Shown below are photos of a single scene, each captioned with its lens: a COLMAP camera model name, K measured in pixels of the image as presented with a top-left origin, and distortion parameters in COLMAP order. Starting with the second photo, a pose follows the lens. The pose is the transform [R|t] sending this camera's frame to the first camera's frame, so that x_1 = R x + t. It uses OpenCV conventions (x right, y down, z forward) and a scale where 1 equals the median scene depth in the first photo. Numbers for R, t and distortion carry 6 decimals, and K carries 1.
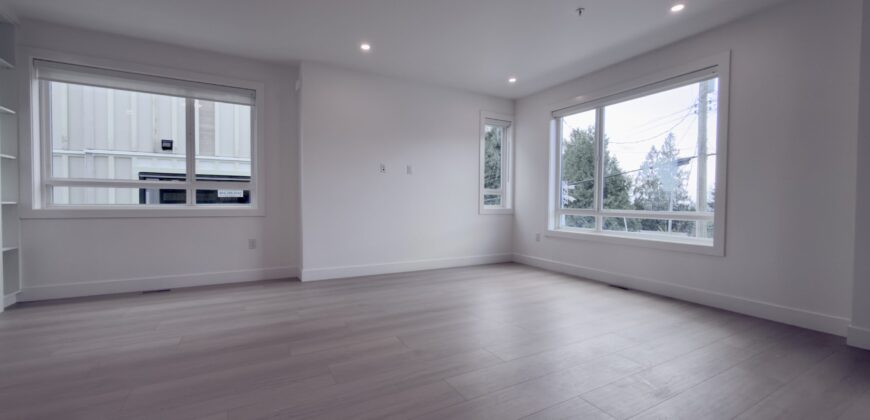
lens RADIAL K [[347.8, 0, 430.1], [0, 347.8, 208.5], [0, 0, 1]] dist [0.001316, 0.000250]
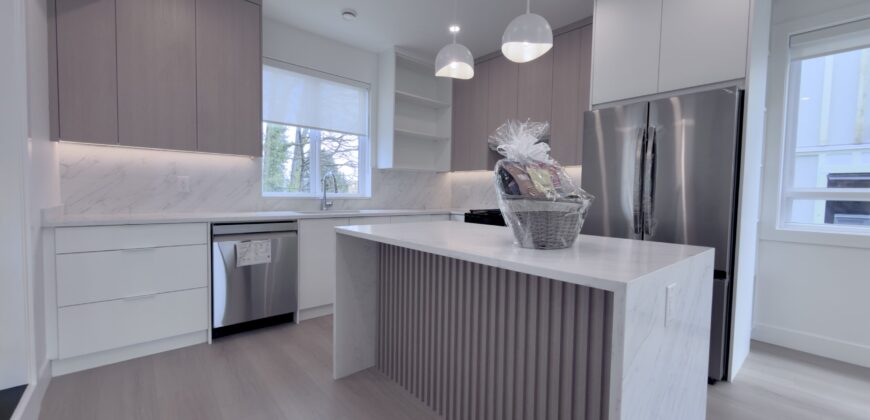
lens RADIAL K [[347.8, 0, 437.1], [0, 347.8, 209.4], [0, 0, 1]] dist [0.001316, 0.000250]
pose [[0.227894, 0.041602, -0.972797, -0.444507], [-0.038757, 0.998683, 0.033630, -0.032020], [0.972914, 0.030038, 0.229207, 0.054487]]
